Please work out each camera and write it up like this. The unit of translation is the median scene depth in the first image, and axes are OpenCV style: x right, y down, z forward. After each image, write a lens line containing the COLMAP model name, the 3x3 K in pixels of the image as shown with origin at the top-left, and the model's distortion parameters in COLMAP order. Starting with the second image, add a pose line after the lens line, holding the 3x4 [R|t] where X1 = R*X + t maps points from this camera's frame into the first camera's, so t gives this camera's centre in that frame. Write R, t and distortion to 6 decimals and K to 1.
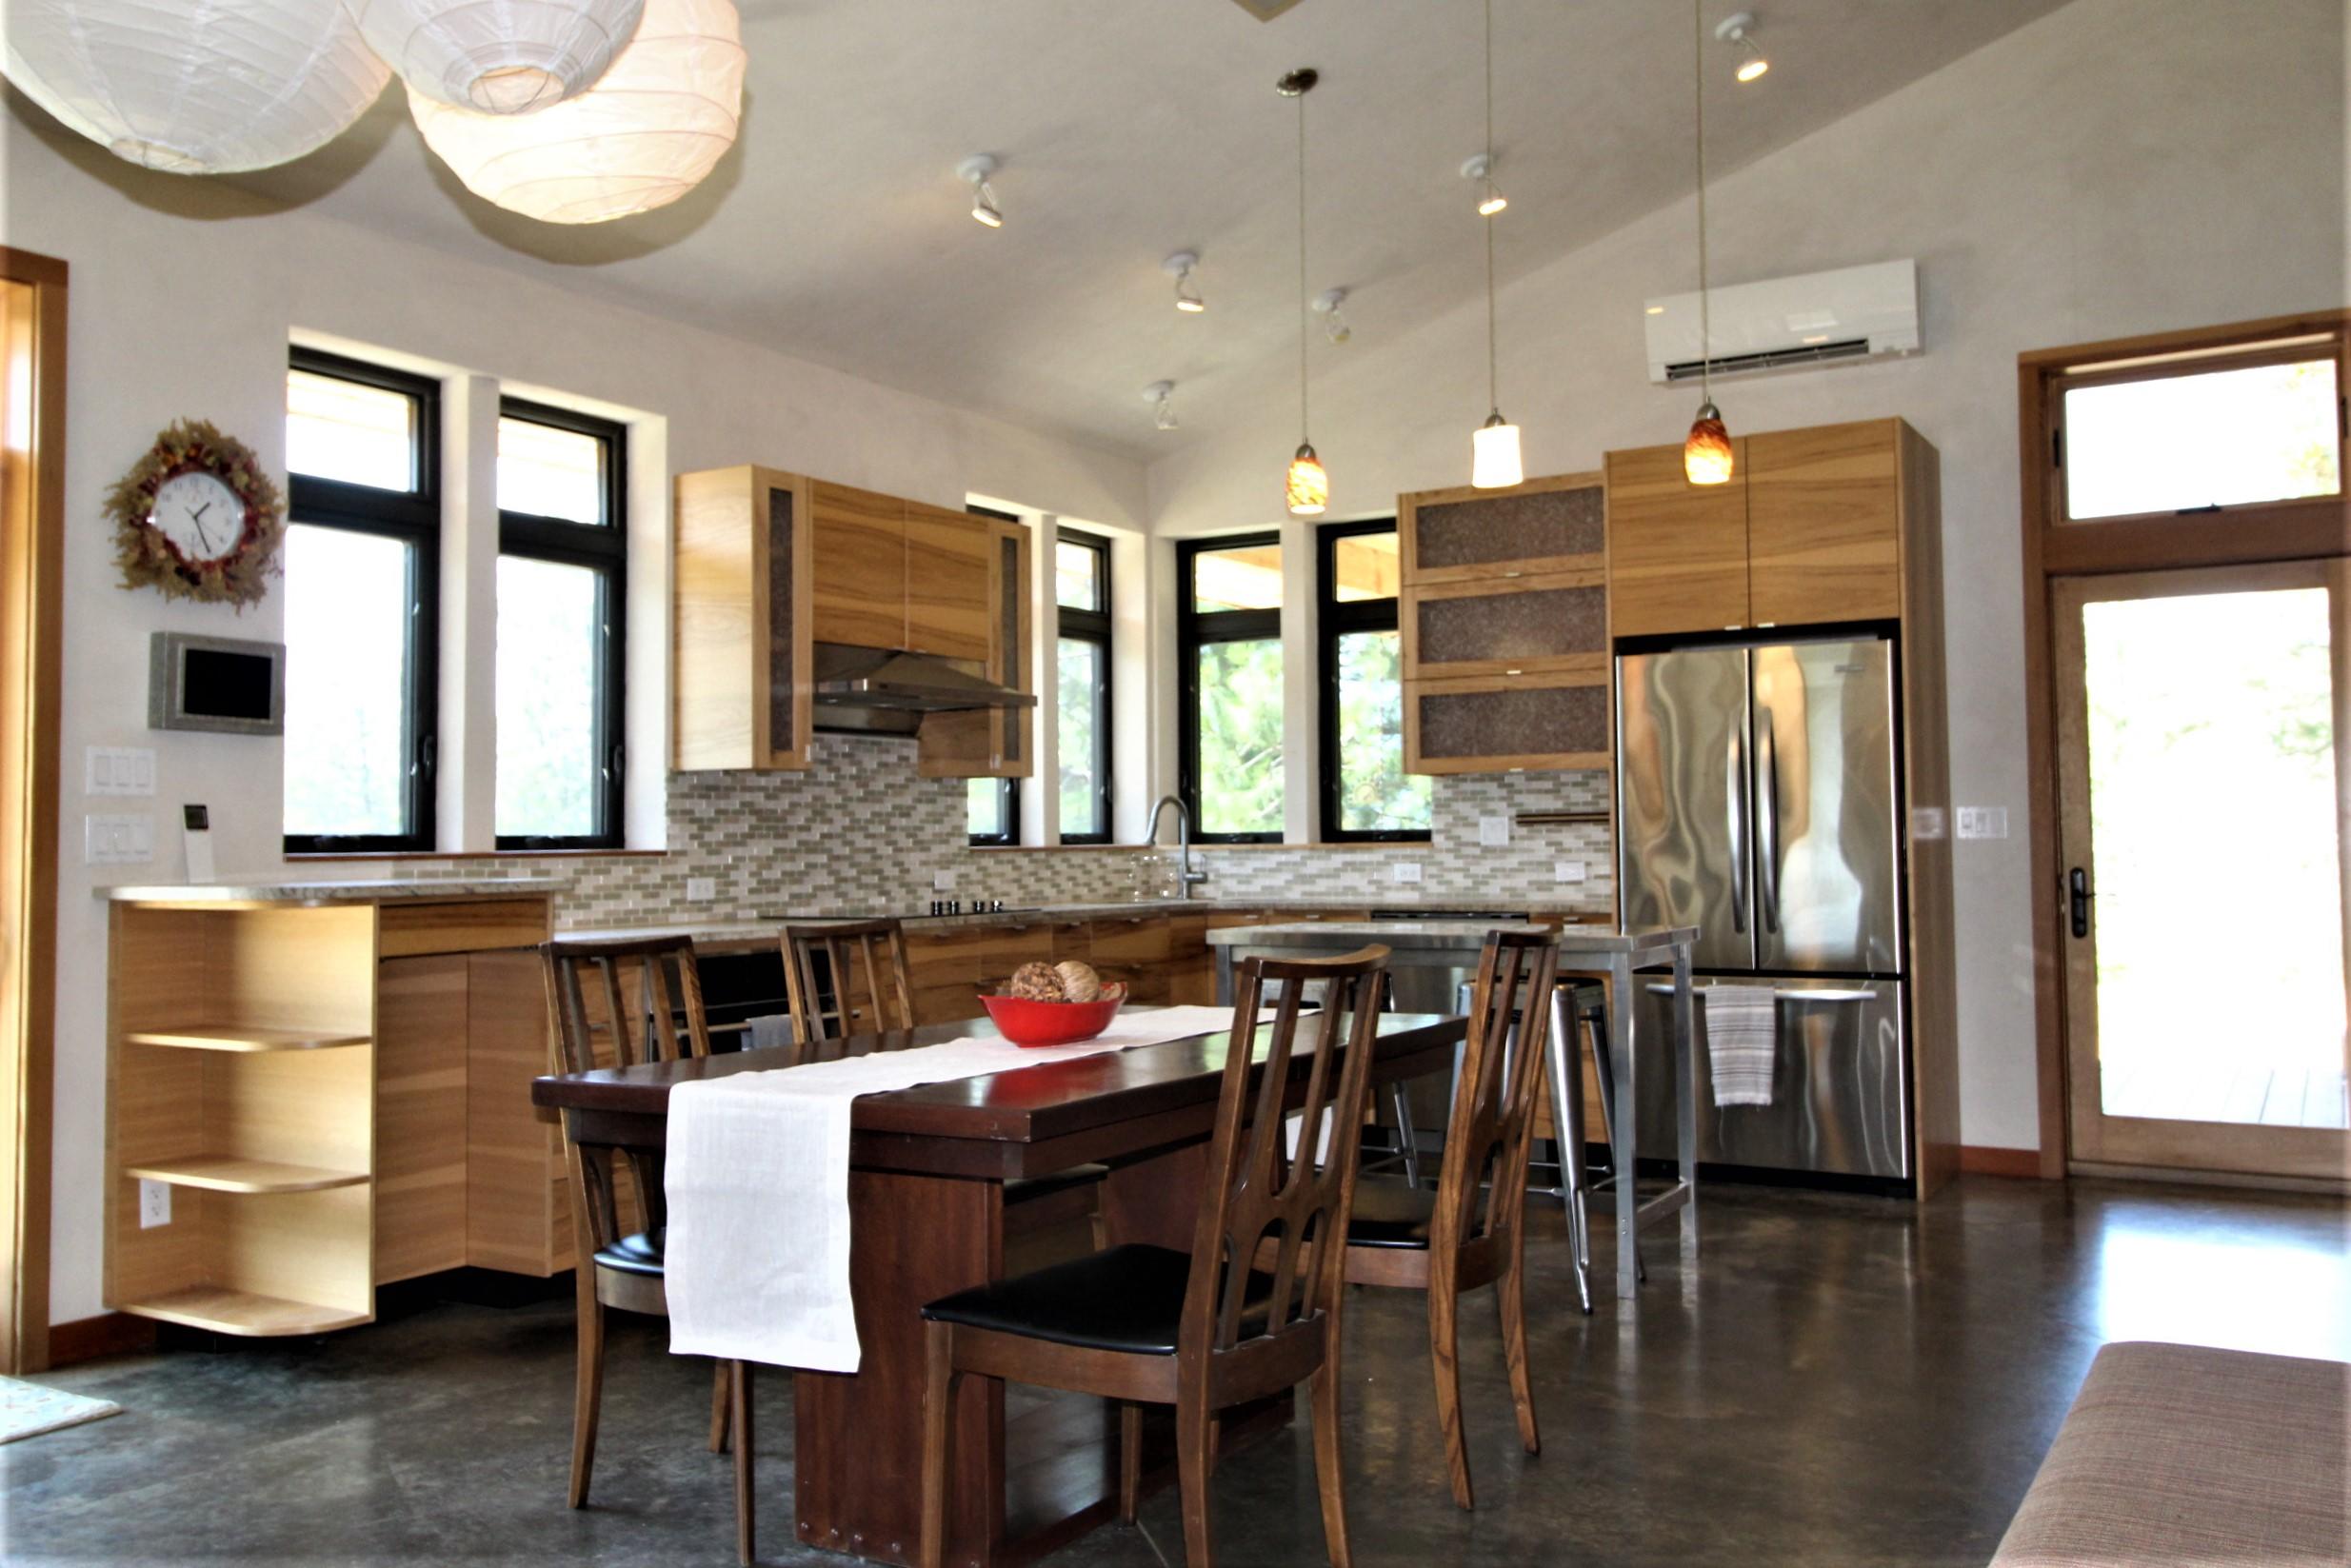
lens RADIAL K [[1904.9, 0, 1163.7], [0, 1904.9, 731.5], [0, 0, 1]] dist [0.006016, -0.009244]
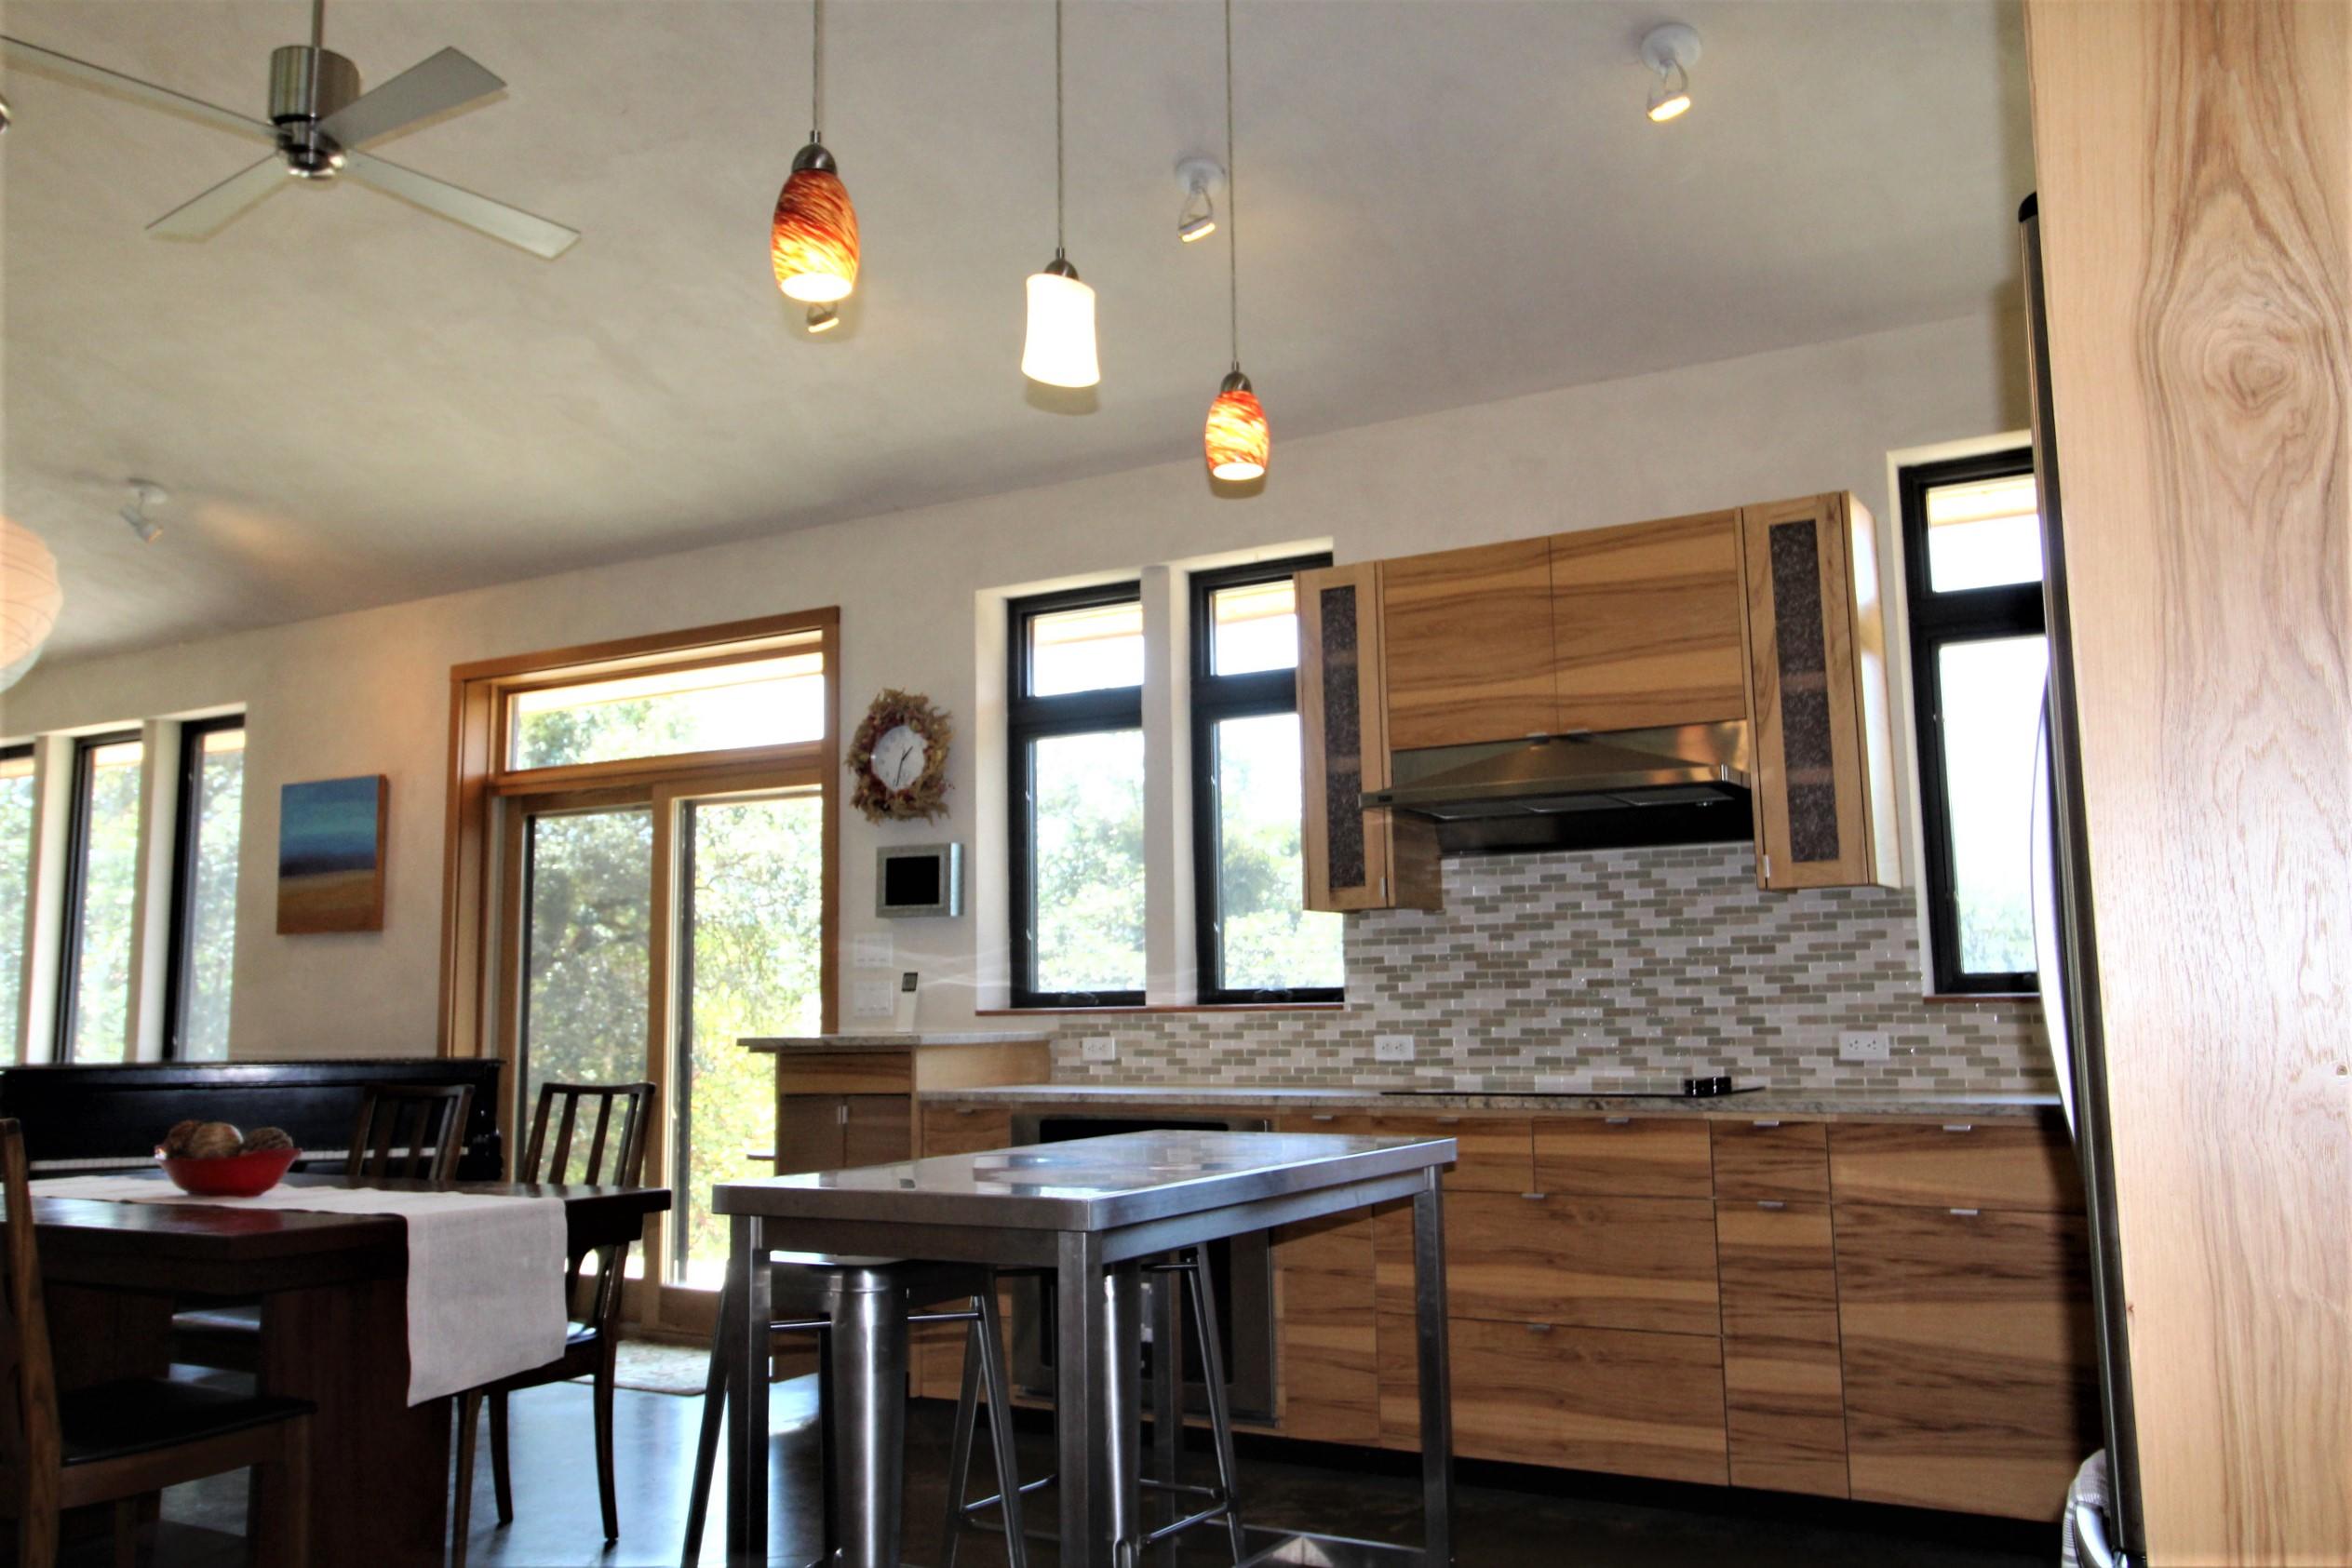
lens RADIAL K [[1905.7, 0, 1164.2], [0, 1905.7, 731.5], [0, 0, 1]] dist [0.006016, -0.009244]
pose [[0.024056, -0.133790, -0.990718, 0.550844], [0.074099, 0.988517, -0.131694, 0.039711], [0.996961, -0.070243, 0.033694, 0.749183]]
